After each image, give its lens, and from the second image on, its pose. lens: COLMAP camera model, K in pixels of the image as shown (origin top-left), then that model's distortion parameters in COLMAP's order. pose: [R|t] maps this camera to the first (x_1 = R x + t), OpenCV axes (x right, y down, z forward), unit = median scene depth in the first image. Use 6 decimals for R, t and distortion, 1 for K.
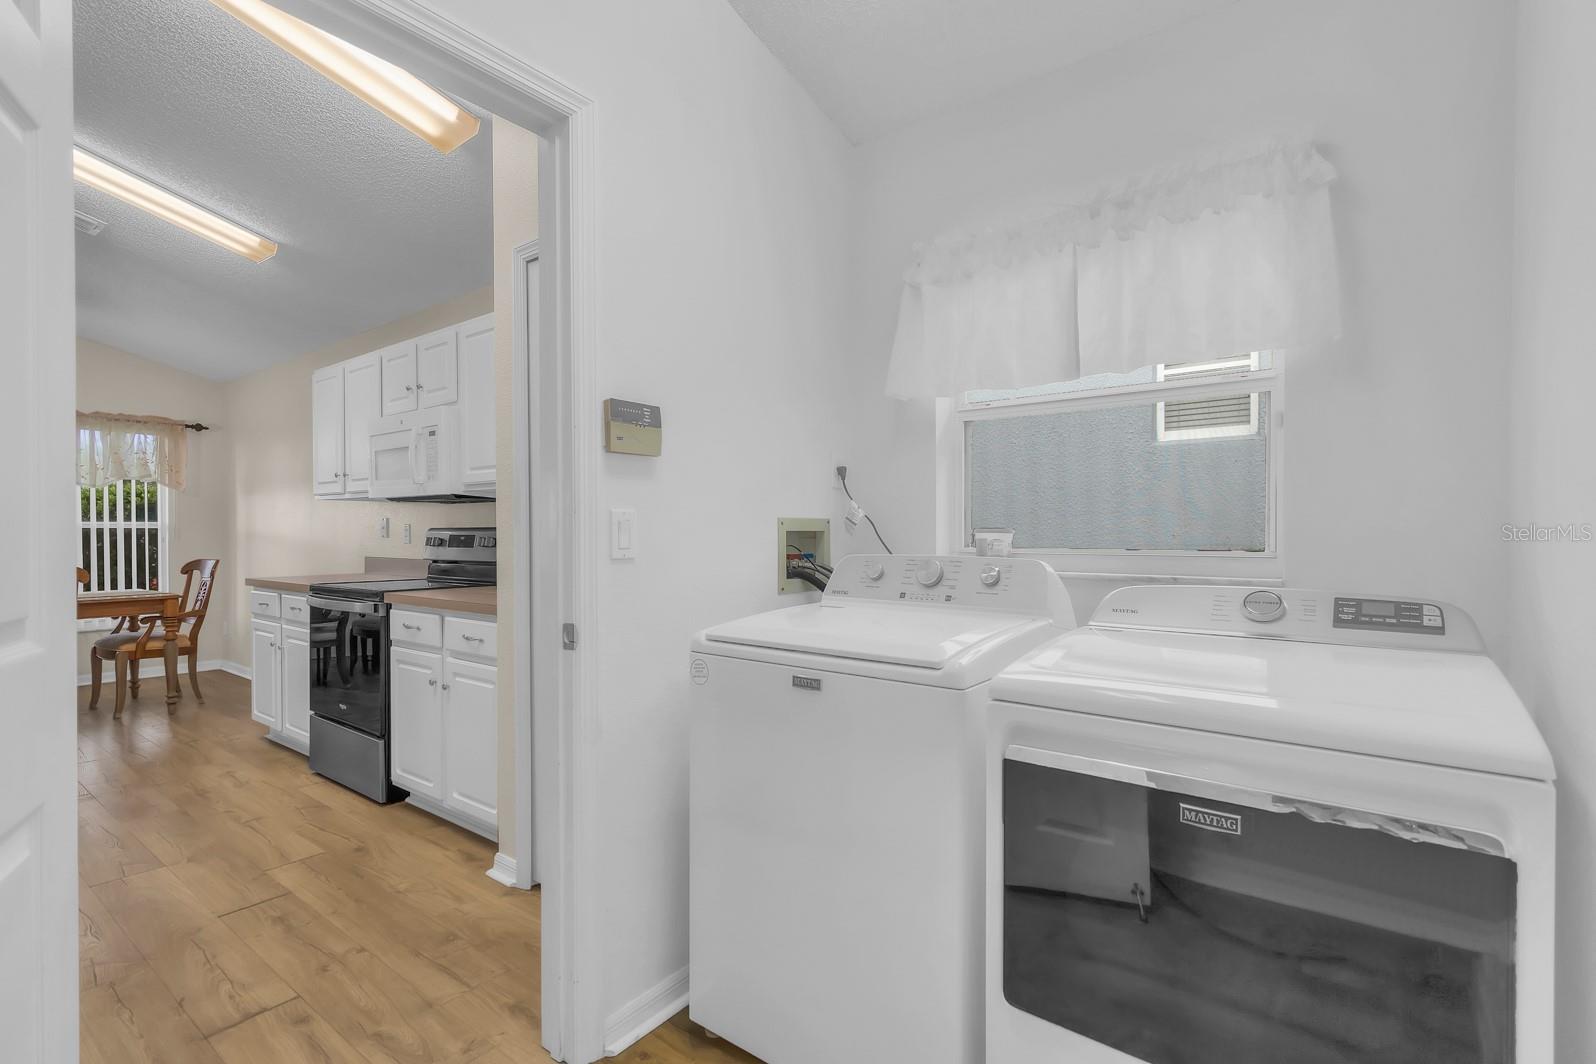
lens RADIAL K [[739.1, 0, 798.0], [0, 739.1, 532.0], [0, 0, 1]] dist [0.001665, 0.000613]
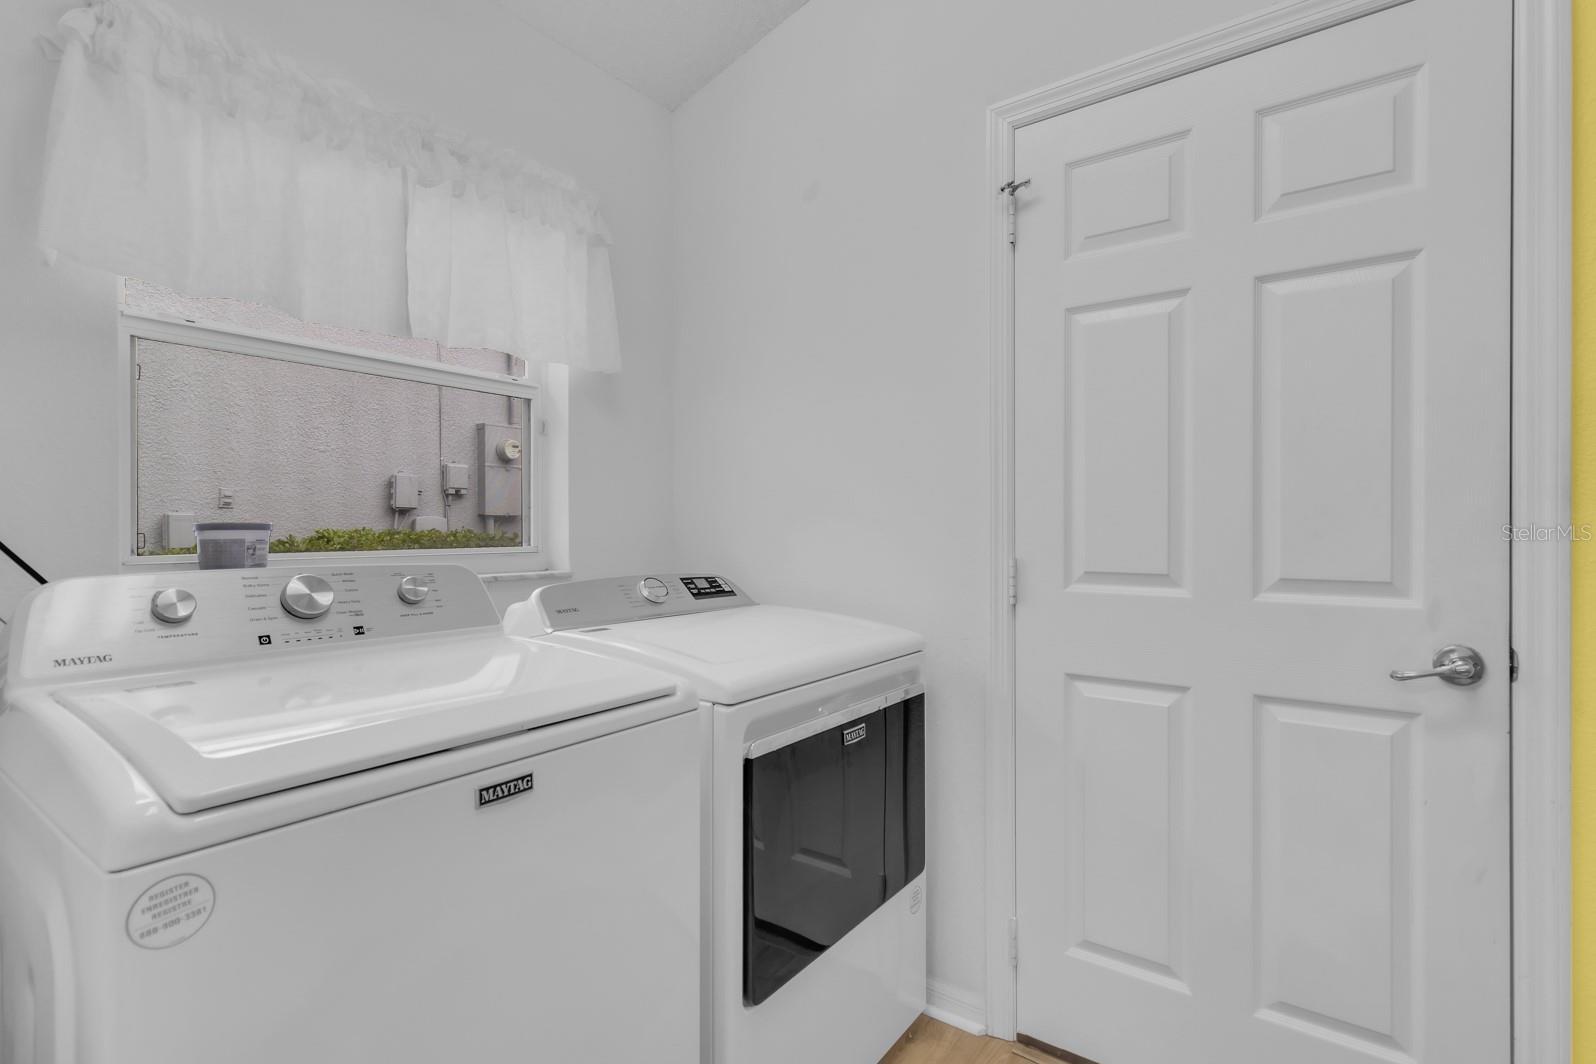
lens RADIAL K [[738.2, 0, 798.0], [0, 738.2, 532.0], [0, 0, 1]] dist [0.001200, 0.000584]
pose [[-0.032172, -0.002471, 0.999479, -0.386744], [0.000399, 0.999997, 0.002485, 0.001262], [-0.999482, 0.000478, -0.032170, 0.535044]]
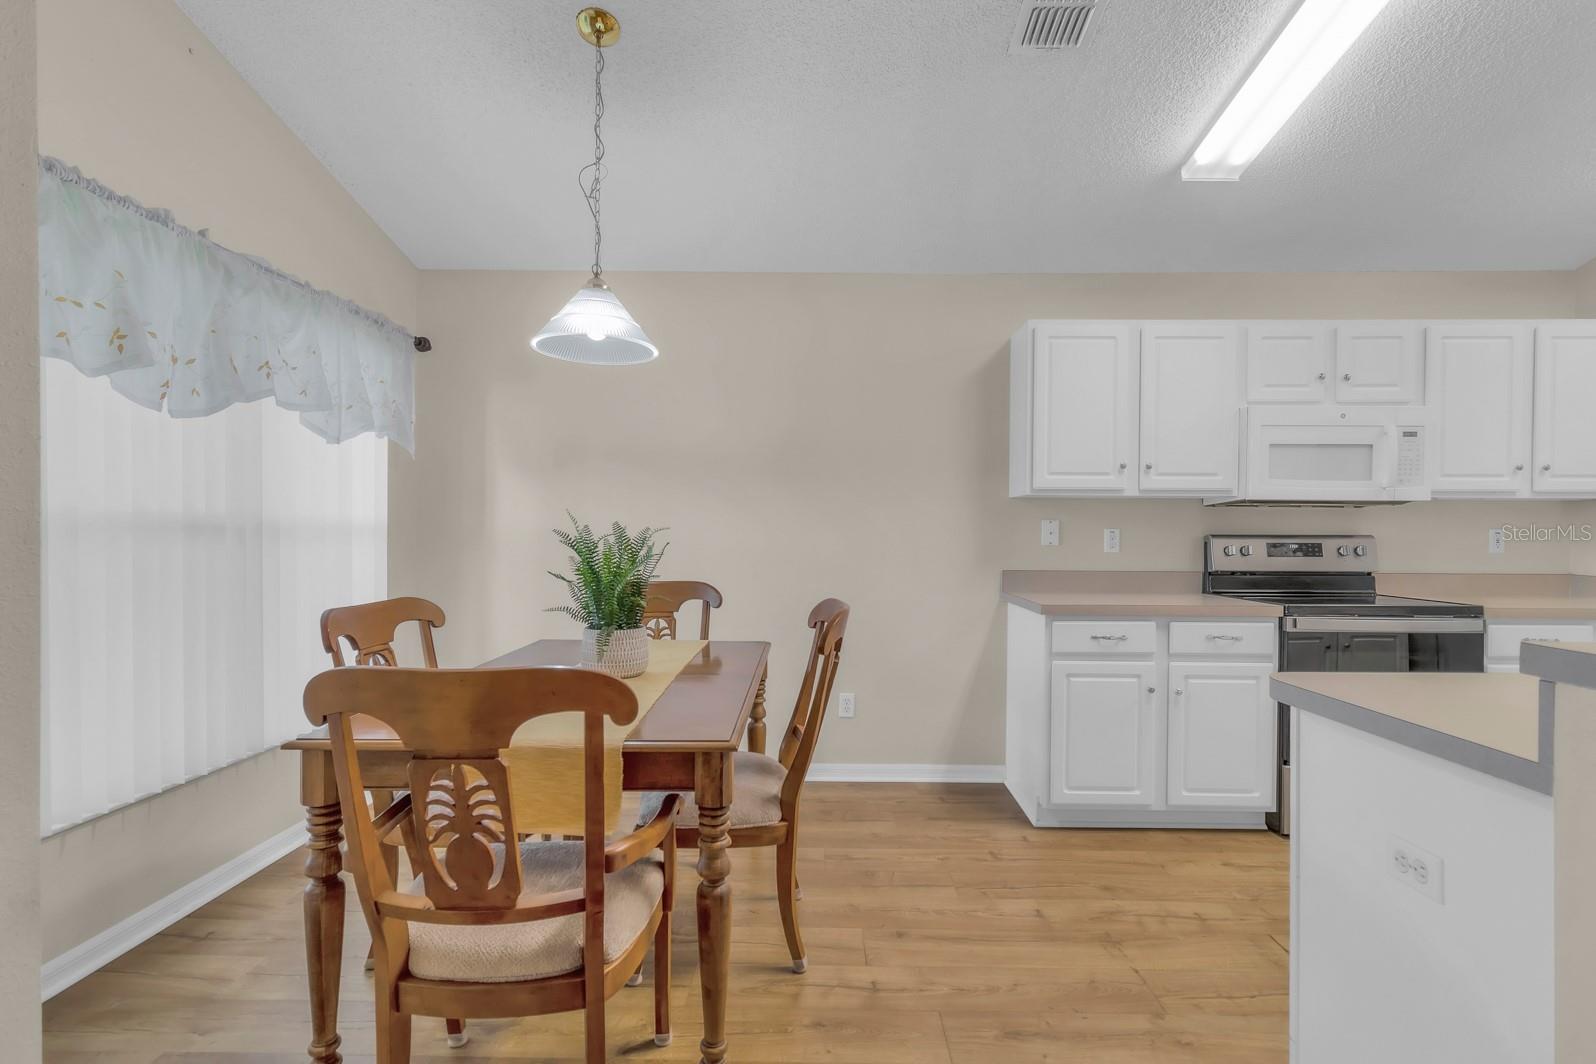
lens RADIAL K [[748.1, 0, 803.2], [0, 748.1, 539.0], [0, 0, 1]] dist [0.000530, 0.000188]
pose [[0.808735, 0.001649, 0.588171, -2.540735], [-0.006599, 0.999959, 0.006271, -0.005300], [-0.588136, -0.008953, 0.808712, 1.059250]]
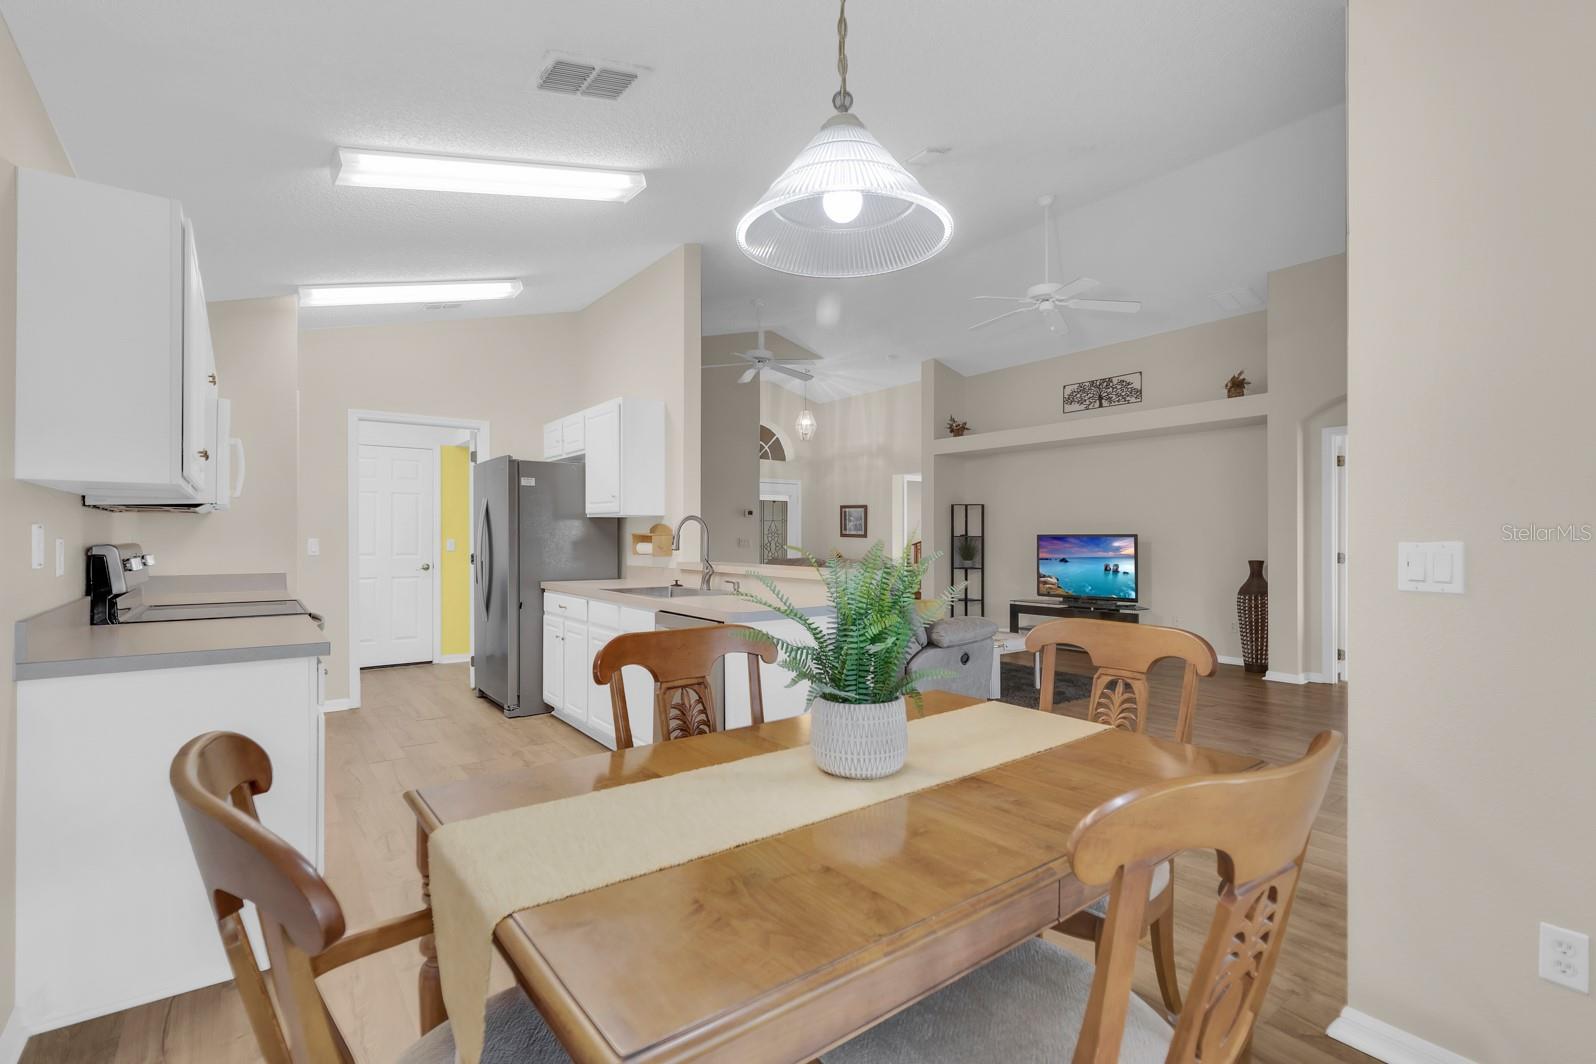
lens RADIAL K [[738.2, 0, 798.0], [0, 738.2, 532.0], [0, 0, 1]] dist [0.001200, 0.000584]
pose [[-0.962401, 0.005241, 0.271583, -2.275616], [0.003211, 0.999963, -0.007919, -0.018568], [-0.271615, -0.006750, -0.962382, 2.667830]]
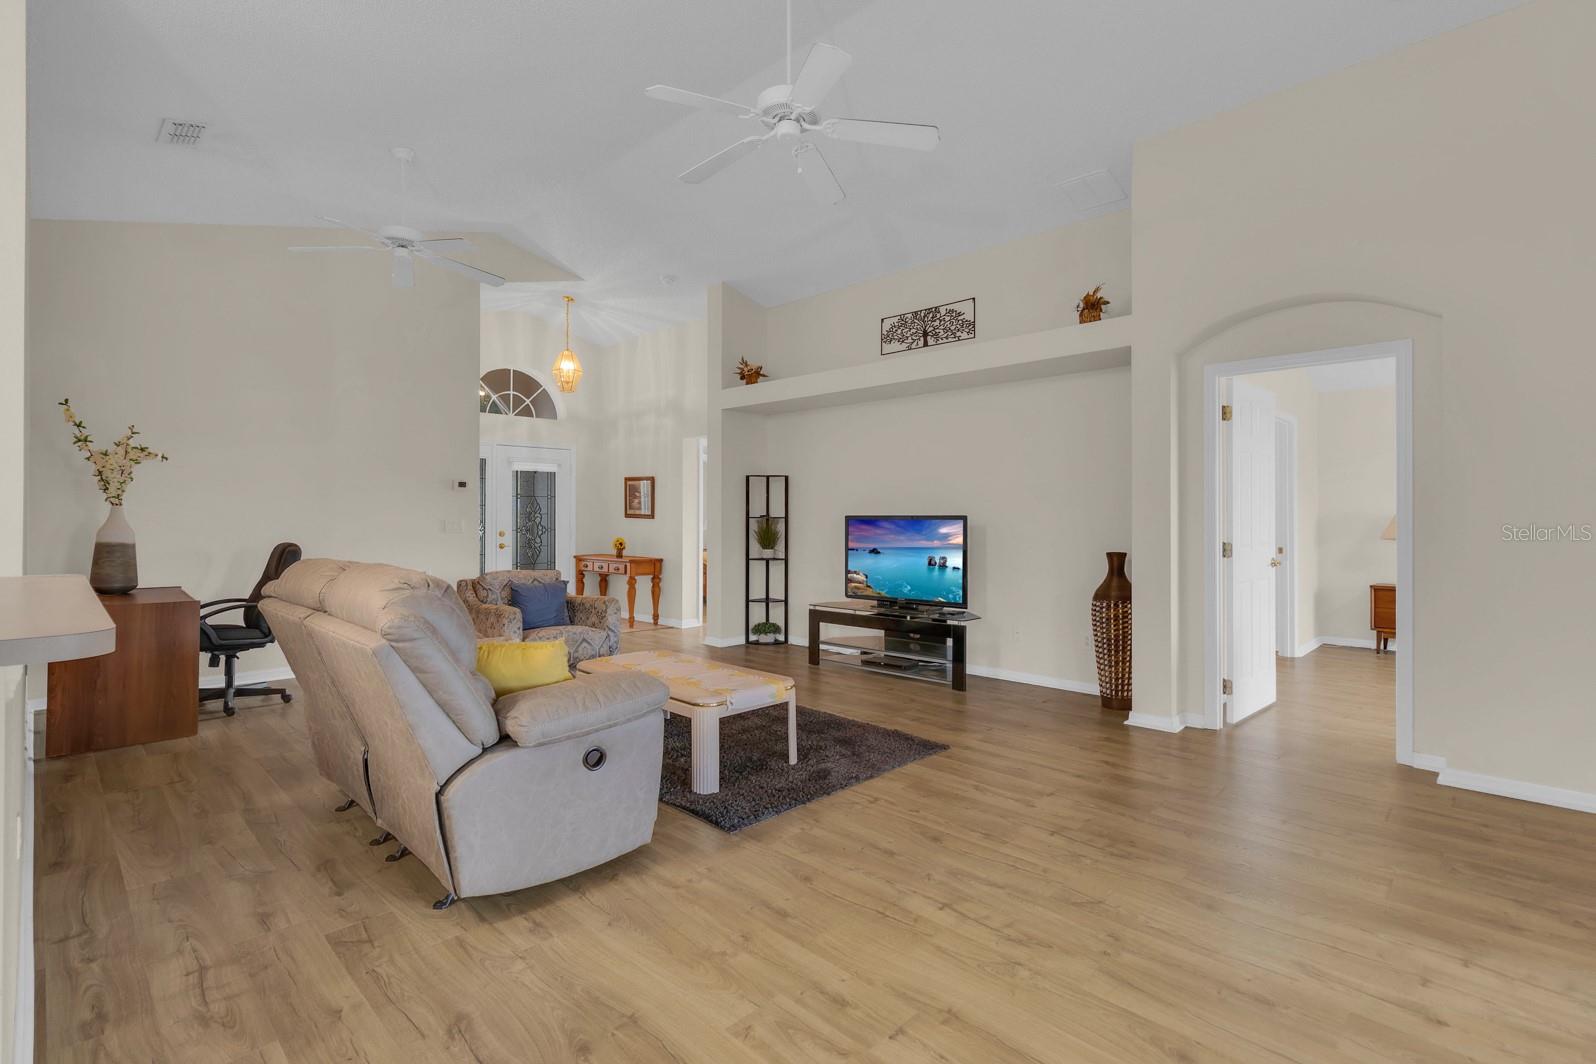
lens RADIAL K [[745.4, 0, 798.3], [0, 745.4, 509.5], [0, 0, 1]] dist [0.000654, 0.000204]
pose [[-0.992356, 0.003463, 0.123358, -2.602114], [0.002255, 0.999948, -0.009932, -0.026907], [-0.123386, -0.009578, -0.992313, 1.538812]]
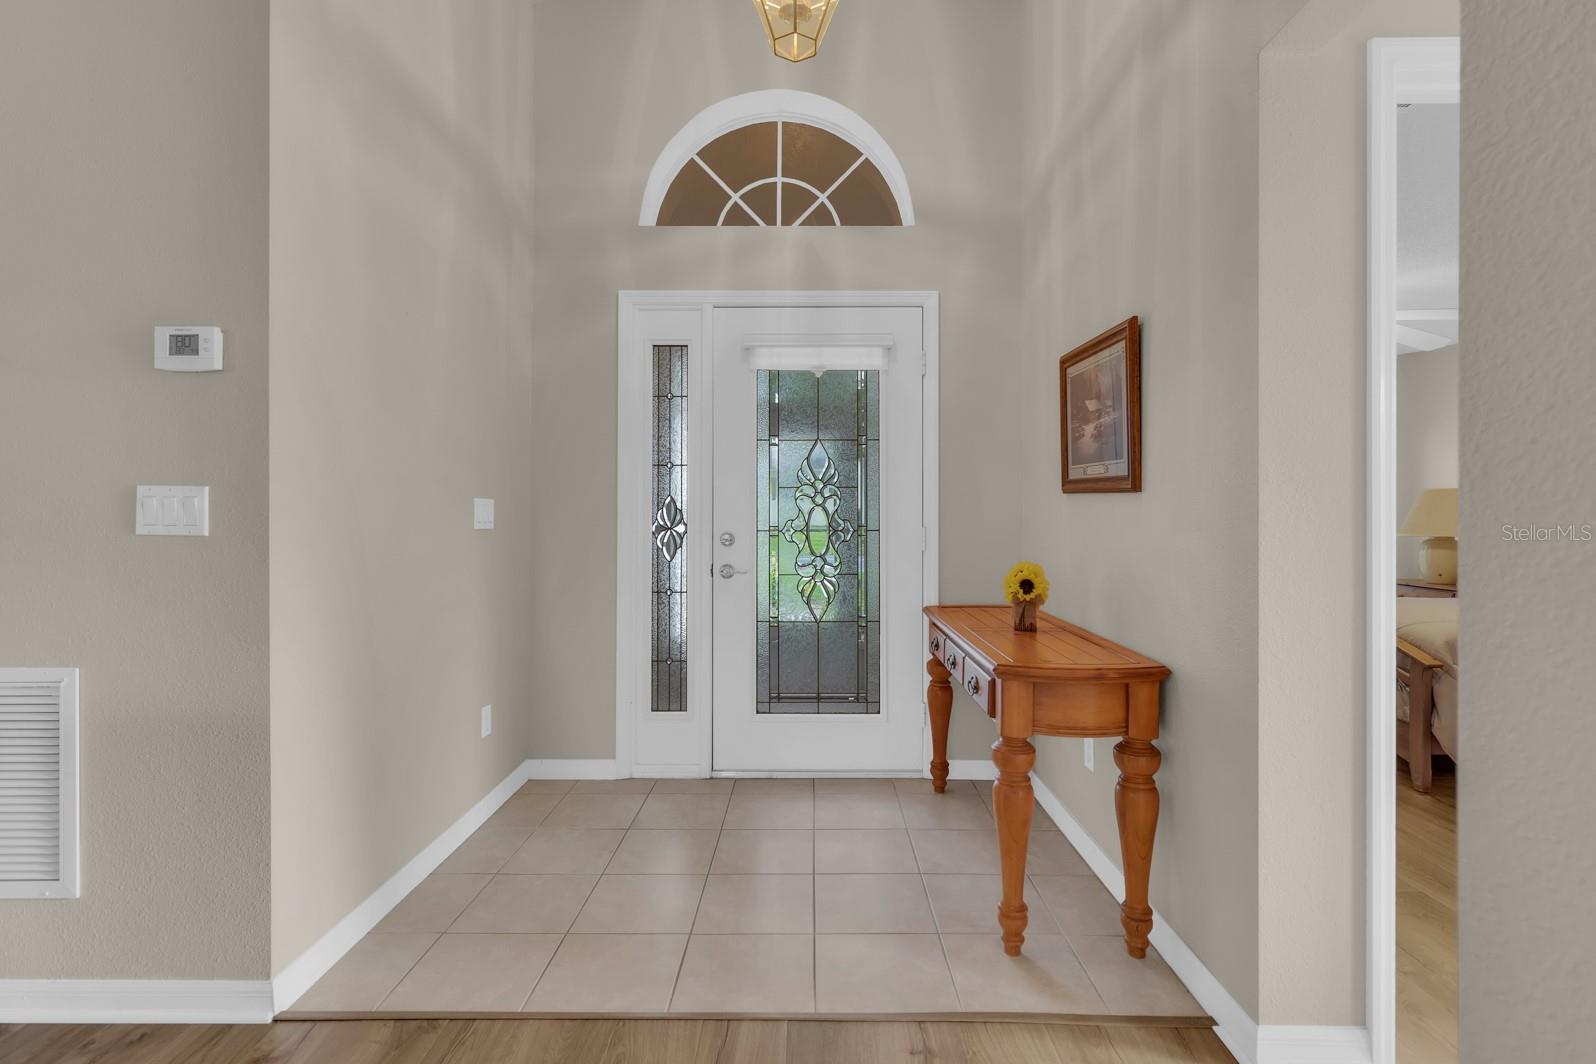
lens RADIAL K [[735.8, 0, 808.0], [0, 735.8, 515.4], [0, 0, 1]] dist [0.000848, 0.000082]
pose [[-0.606436, -0.000102, 0.795133, -1.854862], [-0.001623, 0.999998, -0.001109, 0.012154], [-0.795131, -0.001963, -0.606435, -1.345960]]
